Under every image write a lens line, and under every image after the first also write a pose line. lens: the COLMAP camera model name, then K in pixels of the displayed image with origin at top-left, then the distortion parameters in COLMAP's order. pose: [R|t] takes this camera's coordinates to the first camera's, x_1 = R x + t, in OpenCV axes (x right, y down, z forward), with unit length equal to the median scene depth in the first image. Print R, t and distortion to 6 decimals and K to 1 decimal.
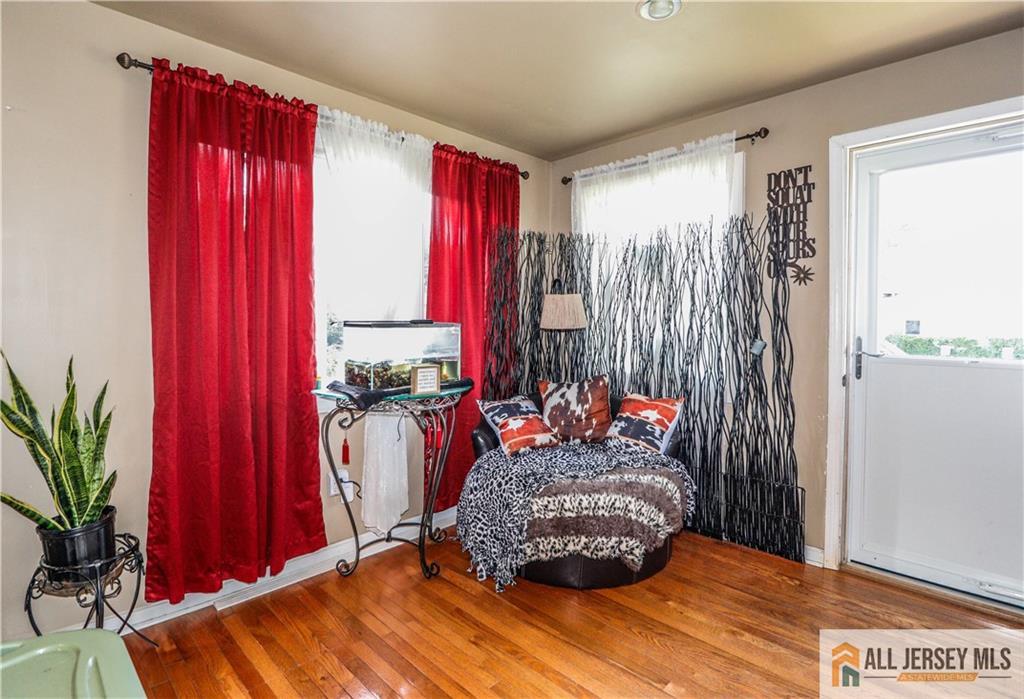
lens RADIAL K [[506.4, 0, 509.3], [0, 506.4, 333.3], [0, 0, 1]] dist [-0.014197, 0.000030]
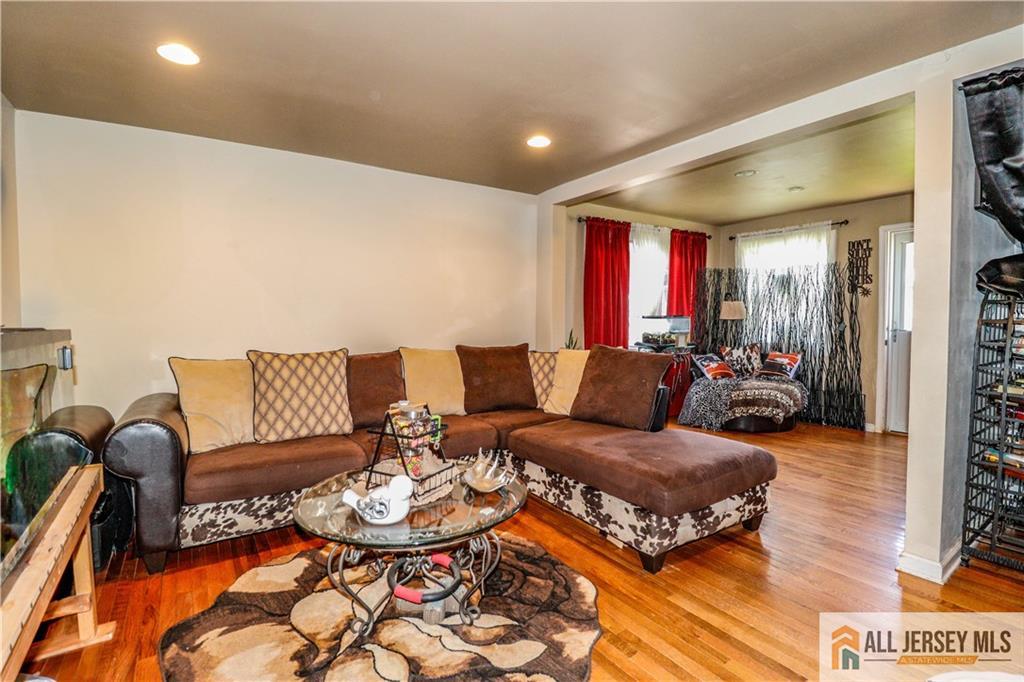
lens RADIAL K [[489.3, 0, 512.0], [0, 489.3, 341.0], [0, 0, 1]] dist [0.000452, -0.015903]
pose [[0.982279, 0.001296, -0.187418, -0.431841], [0.002805, 0.999762, 0.021615, 0.035292], [0.187402, -0.021758, 0.982042, -1.143299]]
